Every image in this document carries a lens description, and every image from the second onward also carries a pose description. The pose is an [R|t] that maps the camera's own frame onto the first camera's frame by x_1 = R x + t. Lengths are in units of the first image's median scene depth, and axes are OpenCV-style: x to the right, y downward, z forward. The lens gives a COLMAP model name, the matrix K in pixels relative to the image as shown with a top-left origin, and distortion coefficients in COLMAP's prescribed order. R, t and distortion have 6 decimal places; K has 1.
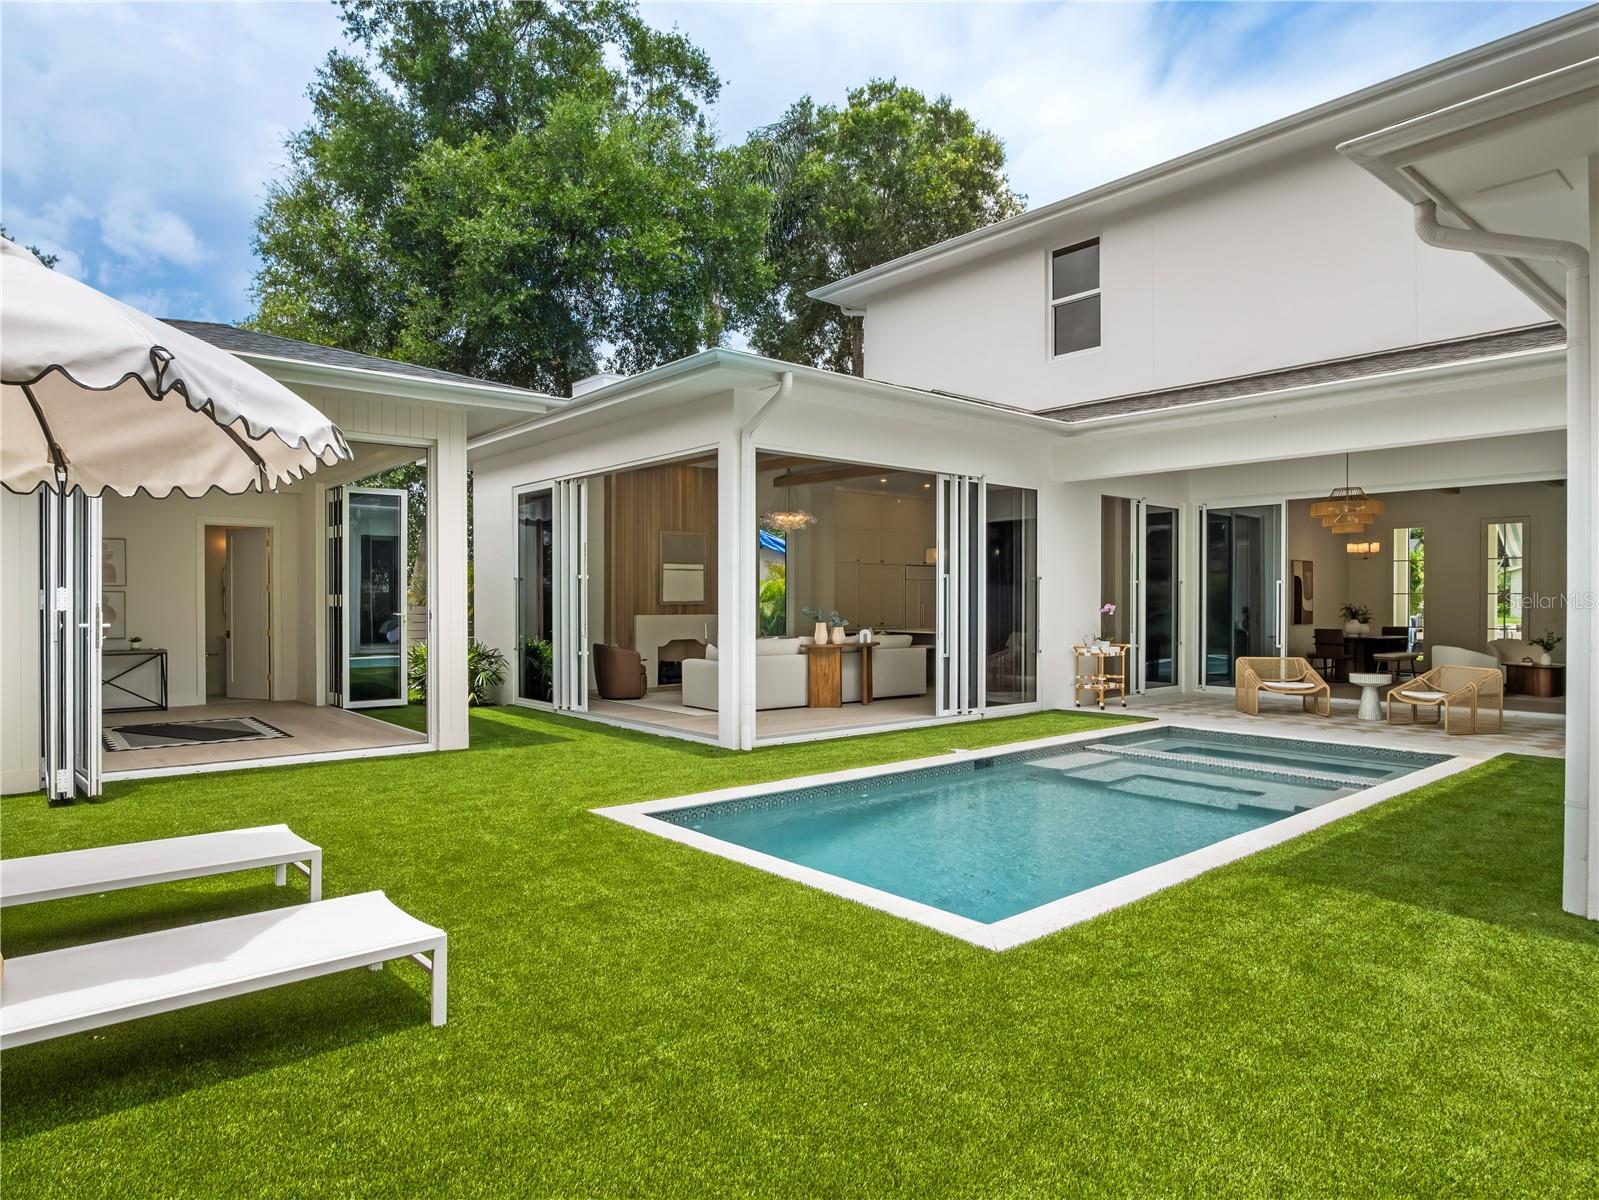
lens RADIAL K [[965.1, 0, 799.5], [0, 965.1, 600.0], [0, 0, 1]] dist [-0.023205, 0.005096]
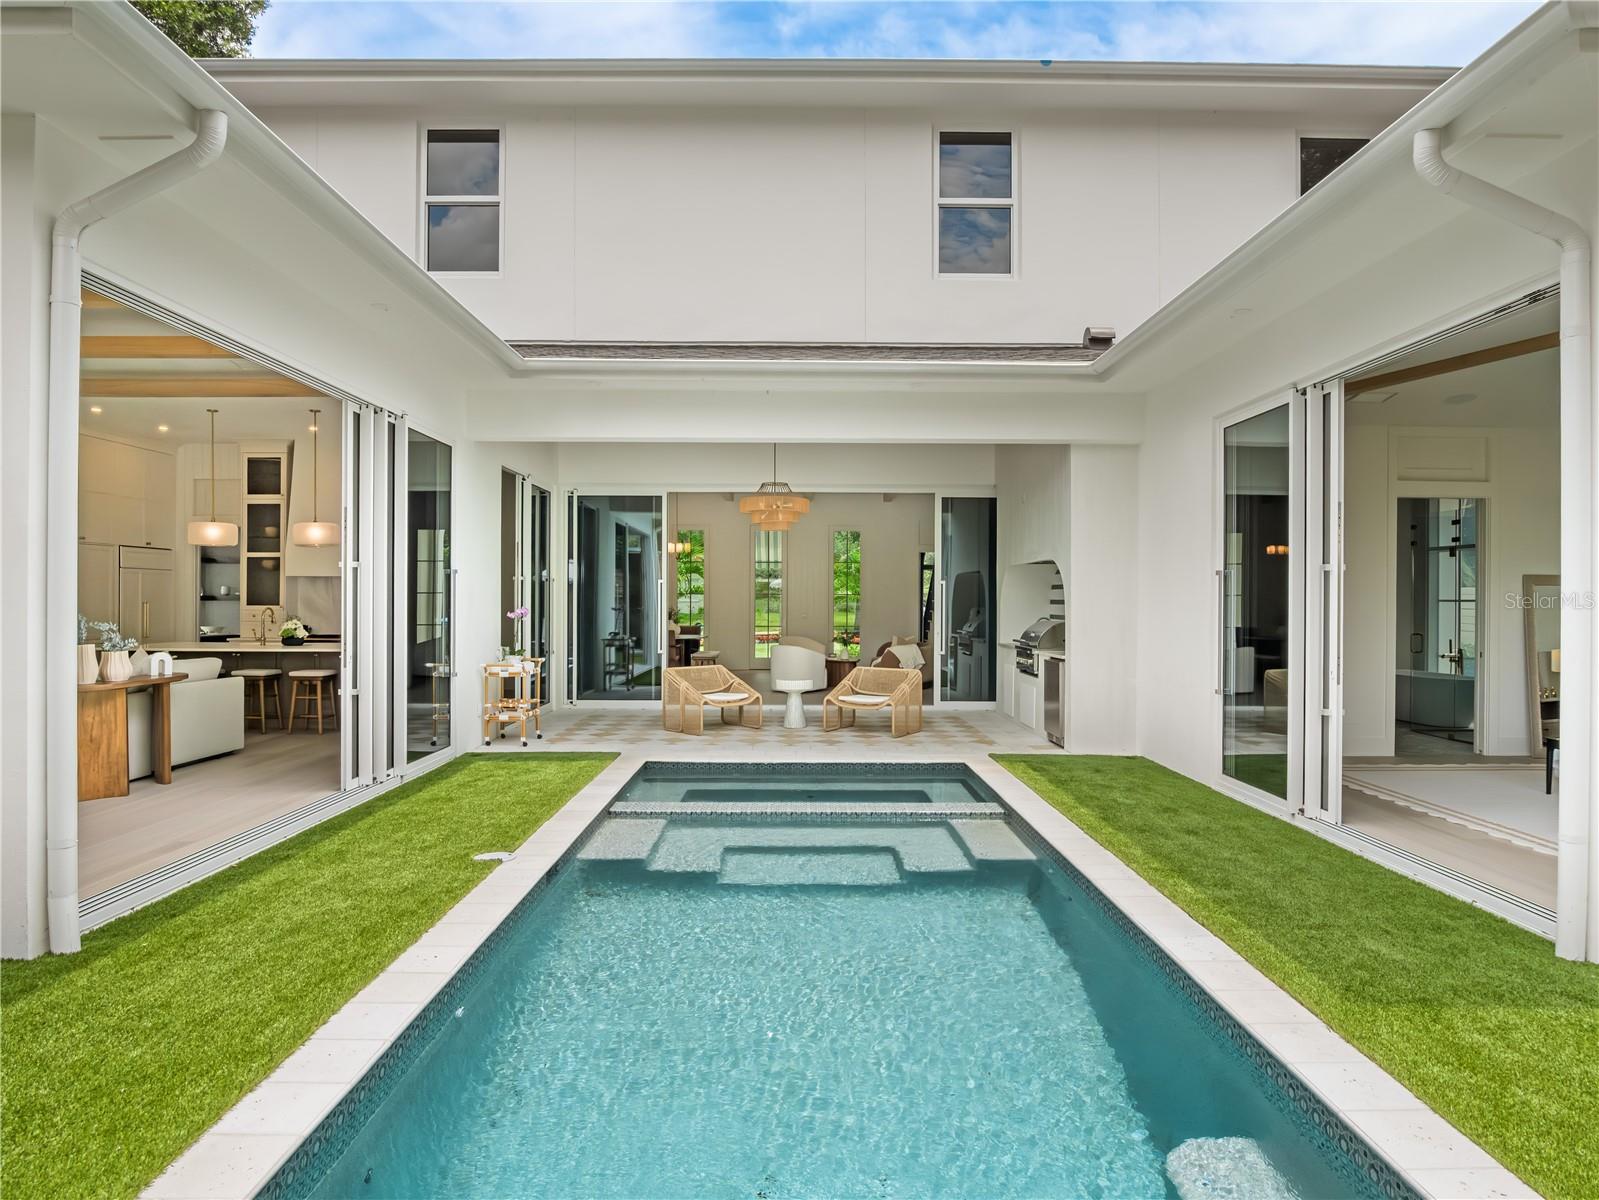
lens RADIAL K [[965.1, 0, 799.5], [0, 965.1, 600.0], [0, 0, 1]] dist [-0.023205, 0.005096]
pose [[0.641448, -0.000355, 0.767167, -0.140982], [-0.006711, 0.999959, 0.006074, -0.008171], [-0.767138, -0.009044, 0.641419, 0.373838]]
